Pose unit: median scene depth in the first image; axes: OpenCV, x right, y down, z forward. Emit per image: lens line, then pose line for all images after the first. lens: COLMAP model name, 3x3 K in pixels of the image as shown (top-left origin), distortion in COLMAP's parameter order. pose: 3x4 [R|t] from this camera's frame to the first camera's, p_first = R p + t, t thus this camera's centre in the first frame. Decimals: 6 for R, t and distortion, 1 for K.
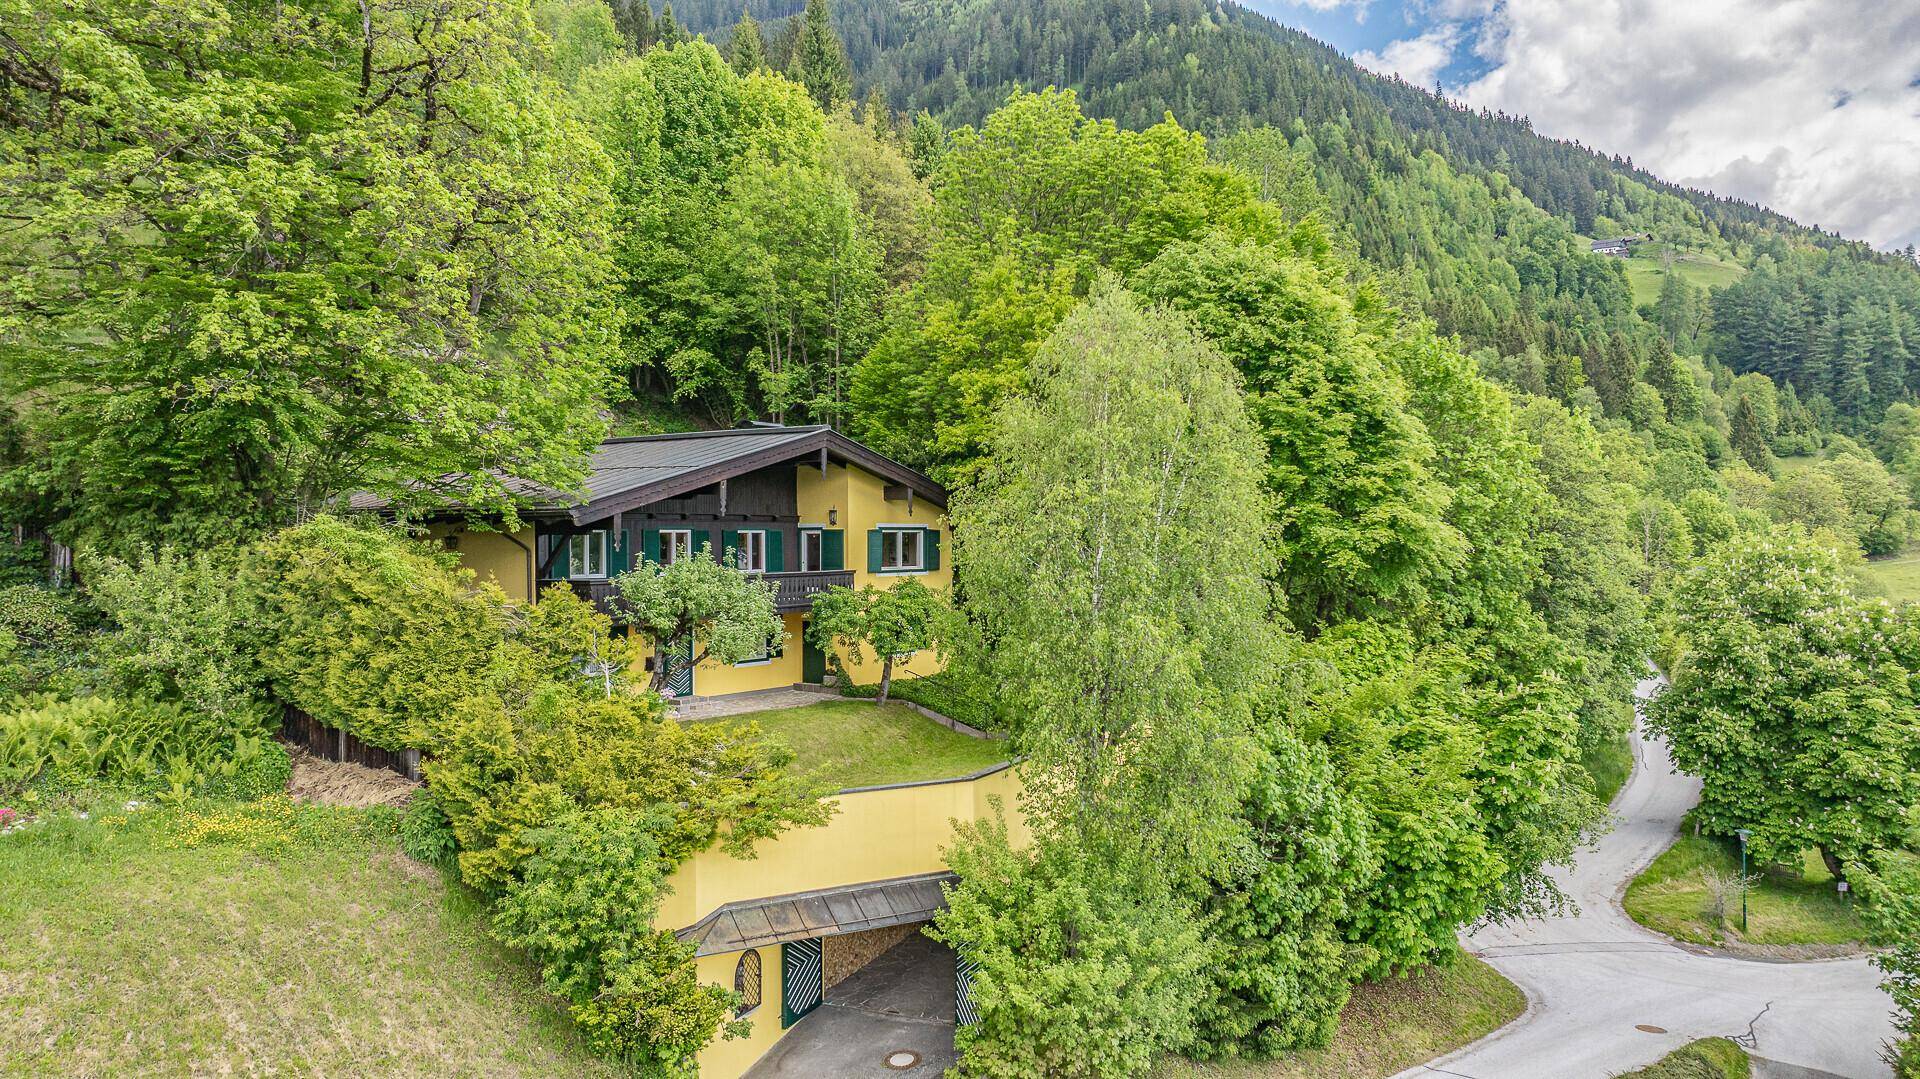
lens RADIAL K [[1348.0, 0, 972.8], [0, 1348.0, 544.0], [0, 0, 1]] dist [-0.035515, 0.036974]
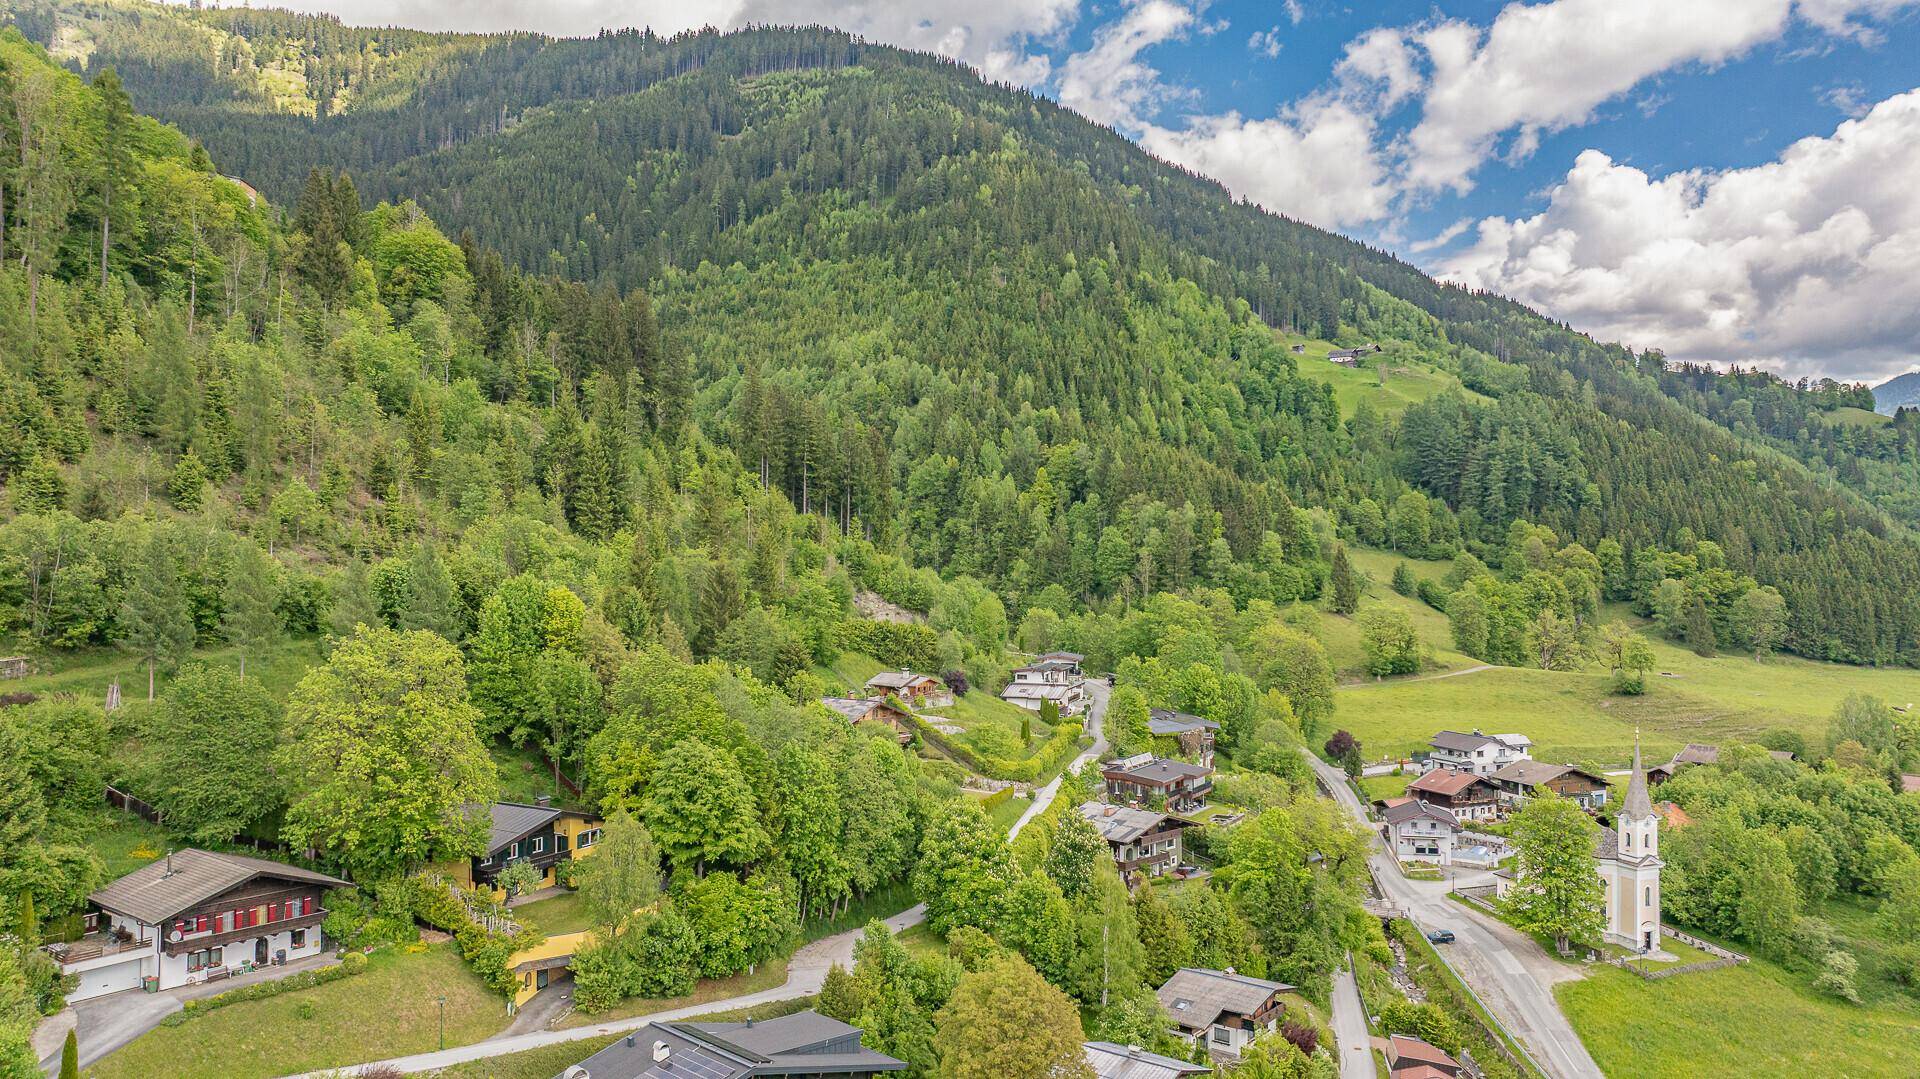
lens RADIAL K [[1348.0, 0, 959.9], [0, 1348.0, 555.2], [0, 0, 1]] dist [-0.035515, 0.036974]
pose [[0.995209, 0.009666, 0.097289, 0.517158], [-0.009282, 0.999947, -0.004403, -0.684048], [-0.097327, 0.003479, 0.995246, -2.271532]]
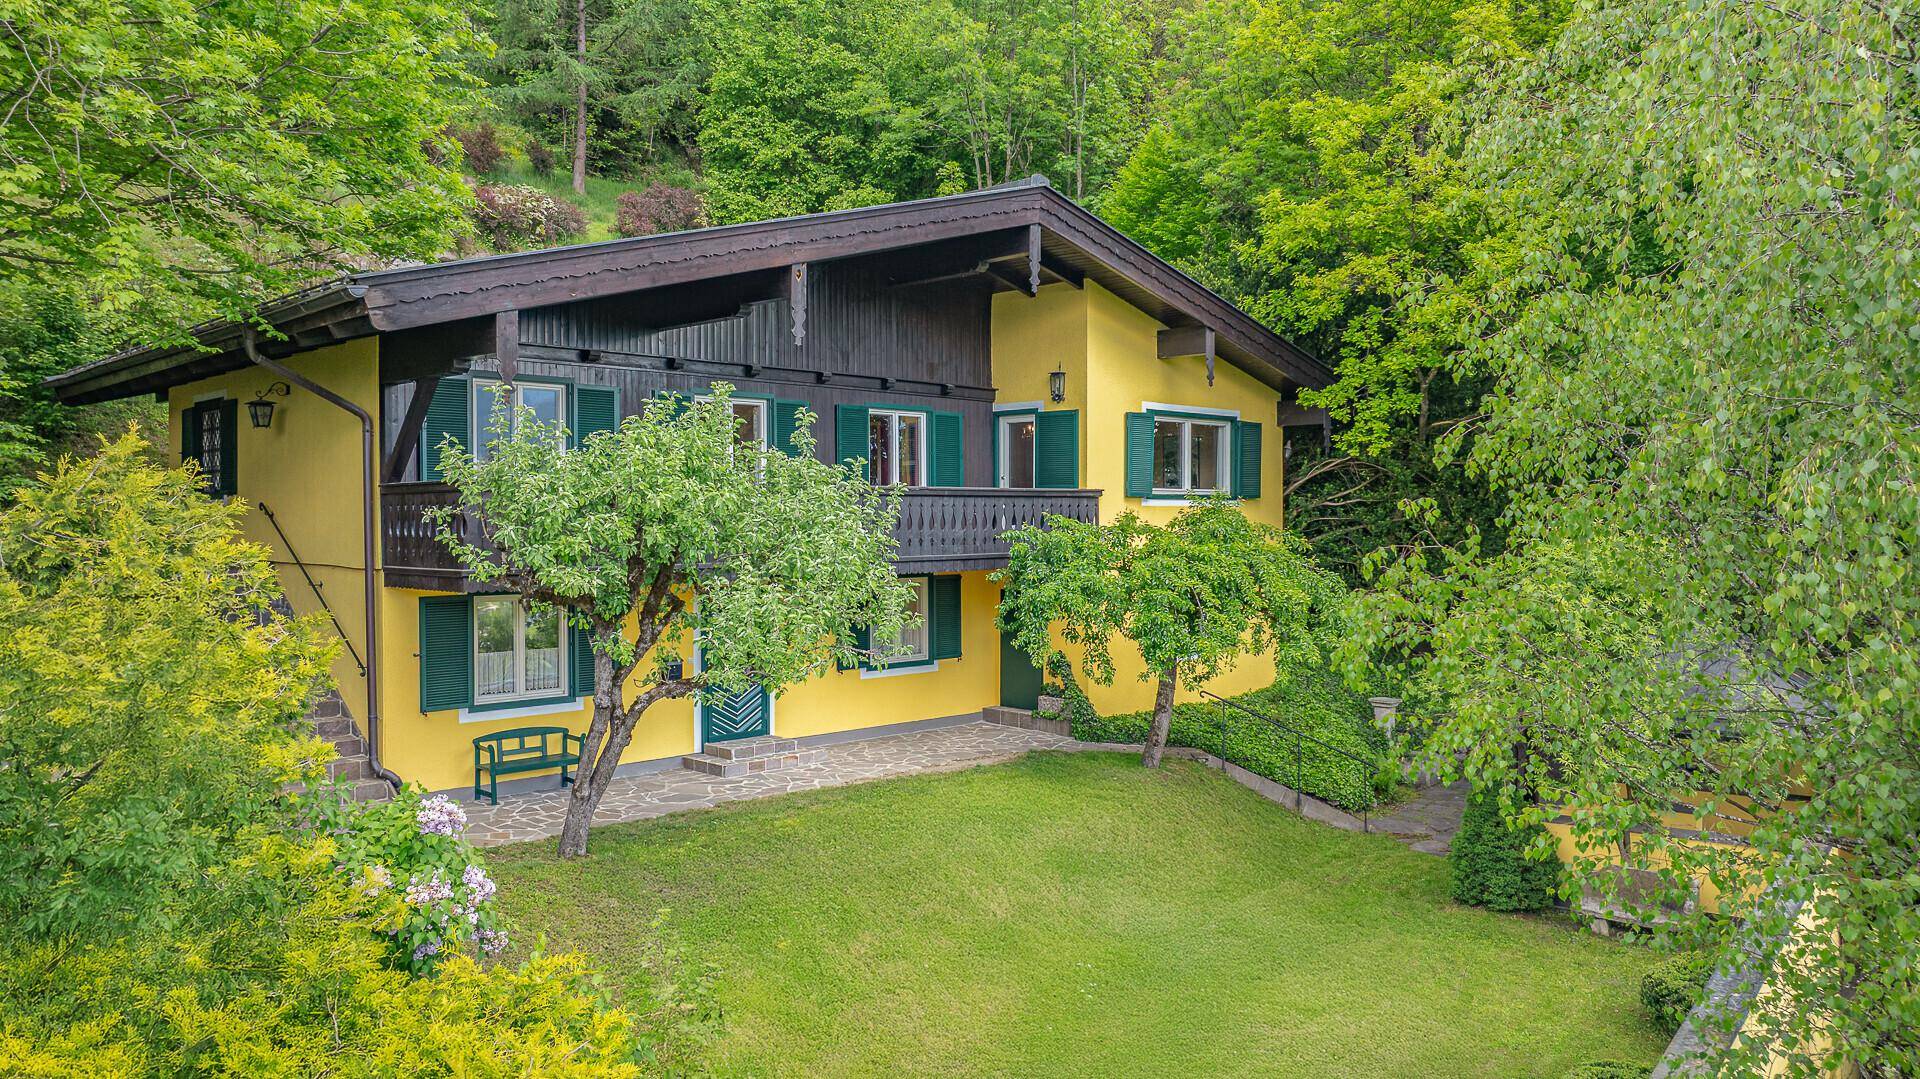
lens RADIAL K [[1348.0, 0, 975.0], [0, 1348.0, 523.5], [0, 0, 1]] dist [-0.035515, 0.036974]
pose [[0.982319, 0.003734, -0.187176, -0.040918], [-0.003551, 0.999993, 0.001313, 0.033130], [0.187179, -0.000625, 0.982326, 0.518115]]
